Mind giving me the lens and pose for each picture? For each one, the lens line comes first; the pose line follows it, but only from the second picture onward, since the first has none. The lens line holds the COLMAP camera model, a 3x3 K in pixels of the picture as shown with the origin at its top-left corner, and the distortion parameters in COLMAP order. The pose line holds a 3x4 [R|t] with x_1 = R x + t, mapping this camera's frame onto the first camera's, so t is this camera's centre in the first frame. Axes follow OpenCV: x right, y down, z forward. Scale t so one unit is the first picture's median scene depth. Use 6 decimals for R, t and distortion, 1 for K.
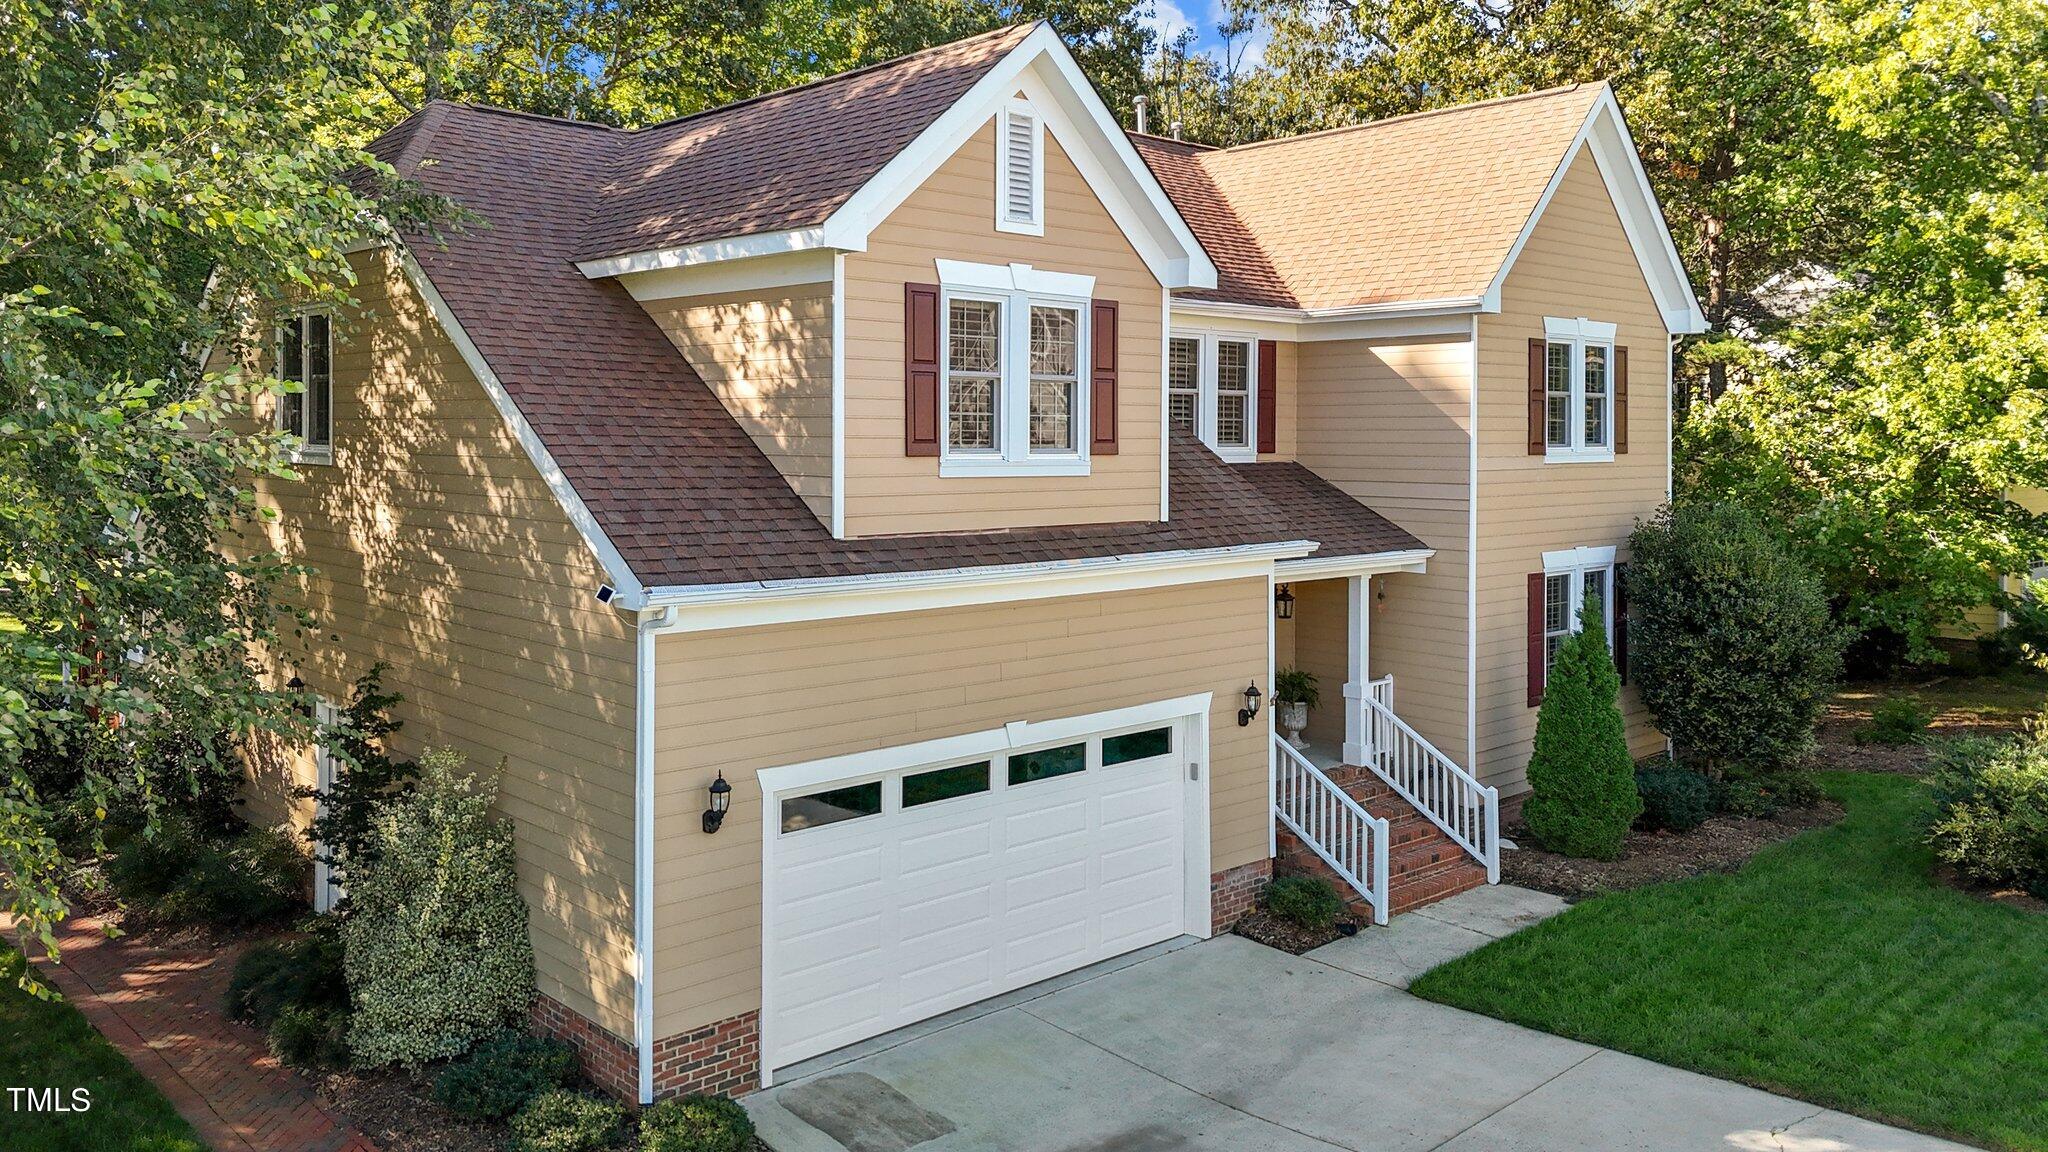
lens RADIAL K [[1568.4, 0, 1026.2], [0, 1568.4, 523.9], [0, 0, 1]] dist [0.033049, -0.000450]
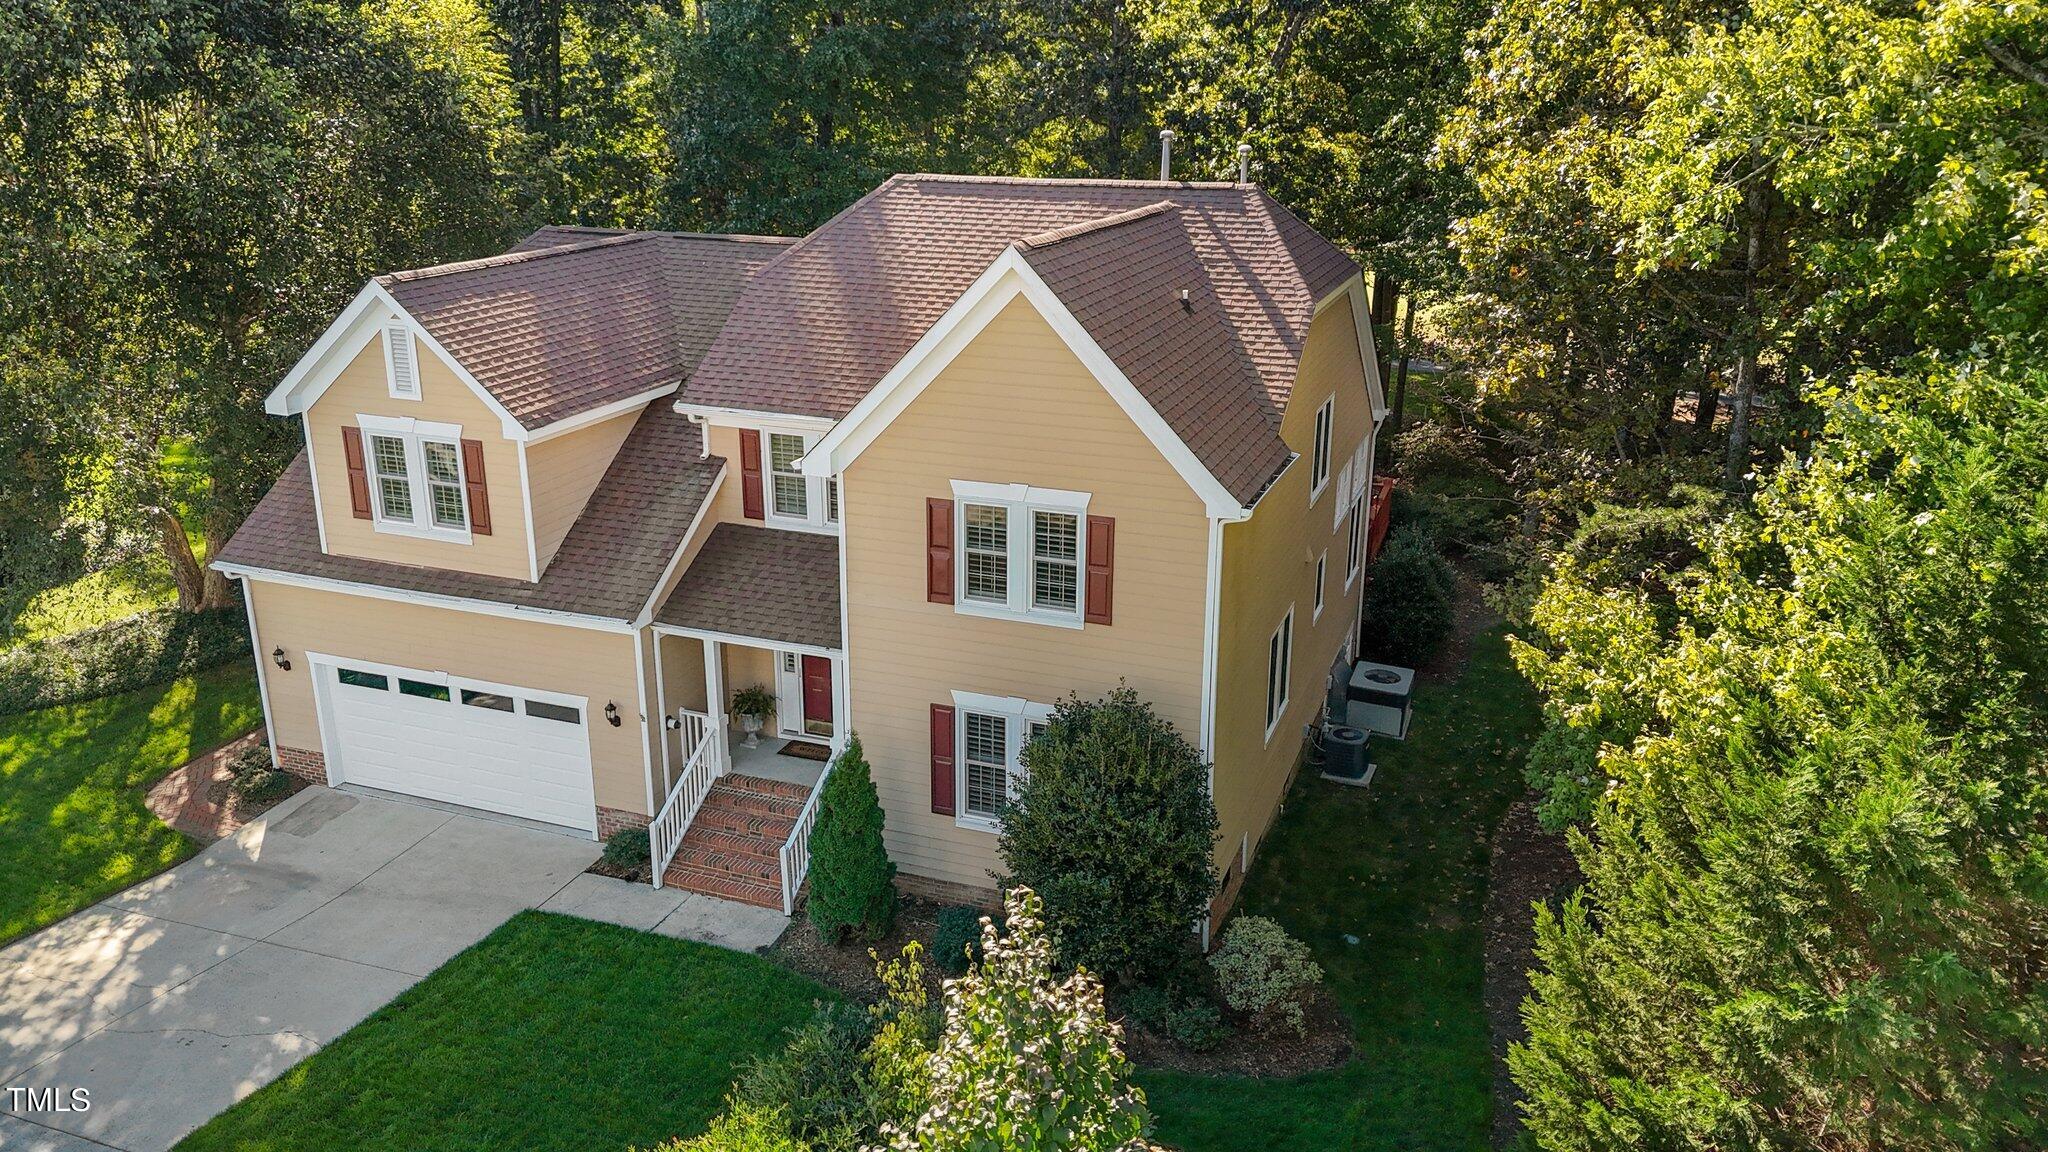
lens RADIAL K [[1553.2, 0, 1021.8], [0, 1553.2, 649.3], [0, 0, 1]] dist [0.034365, -0.000286]
pose [[0.441598, 0.332179, -0.833456, 1.744288], [-0.049467, 0.936540, 0.347054, -0.540673], [0.895849, -0.112030, 0.430005, 0.833974]]
